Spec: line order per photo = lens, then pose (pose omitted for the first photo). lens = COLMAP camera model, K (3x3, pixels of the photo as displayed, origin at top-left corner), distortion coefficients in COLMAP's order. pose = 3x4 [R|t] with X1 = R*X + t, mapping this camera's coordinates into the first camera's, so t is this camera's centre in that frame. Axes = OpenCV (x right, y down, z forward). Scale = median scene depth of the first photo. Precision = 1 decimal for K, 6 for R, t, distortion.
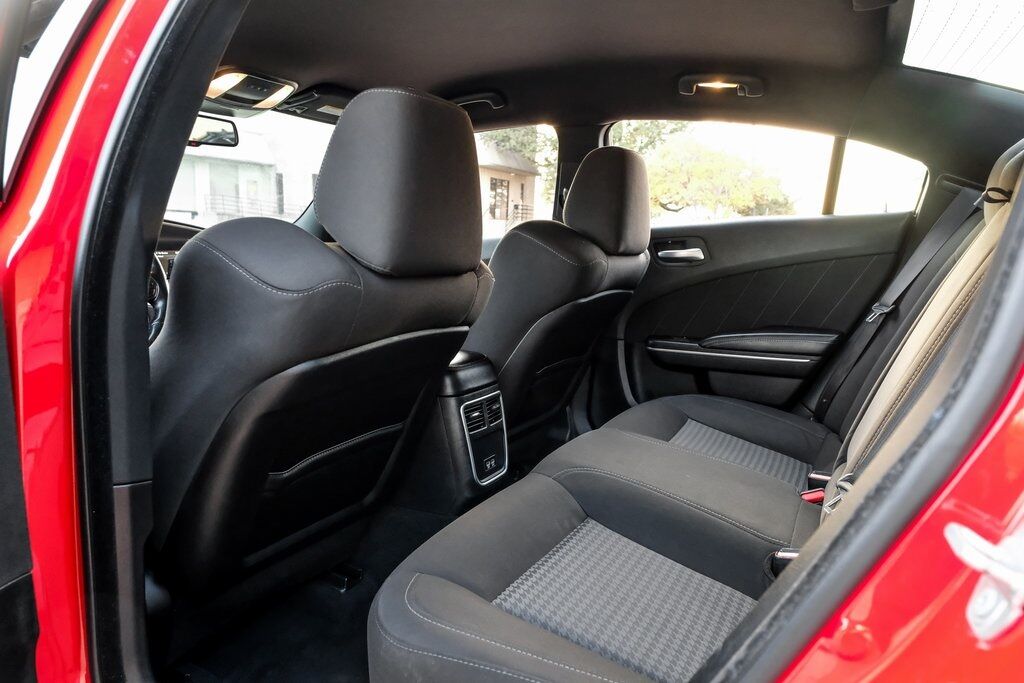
lens RADIAL K [[700.3, 0, 510.1], [0, 700.3, 347.3], [0, 0, 1]] dist [-0.040331, 0.017778]
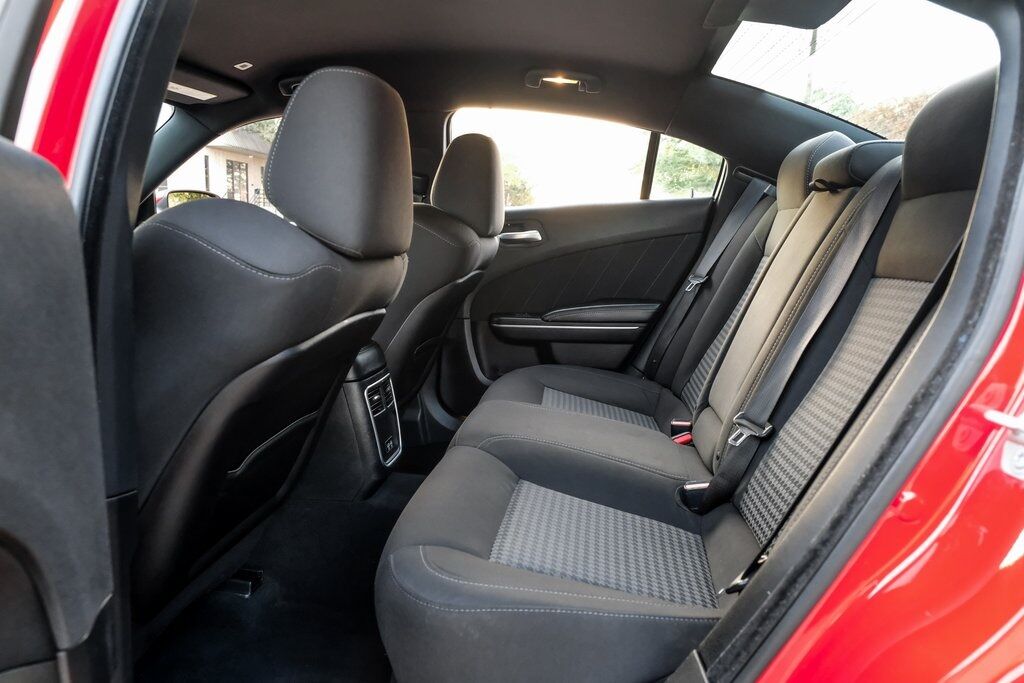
lens RADIAL K [[700.3, 0, 507.7], [0, 700.3, 343.6], [0, 0, 1]] dist [-0.040331, 0.017778]
pose [[0.936624, -0.064059, 0.344431, -0.181470], [0.058700, 0.997938, 0.025975, 0.003459], [-0.345384, -0.004111, 0.938452, -0.005486]]
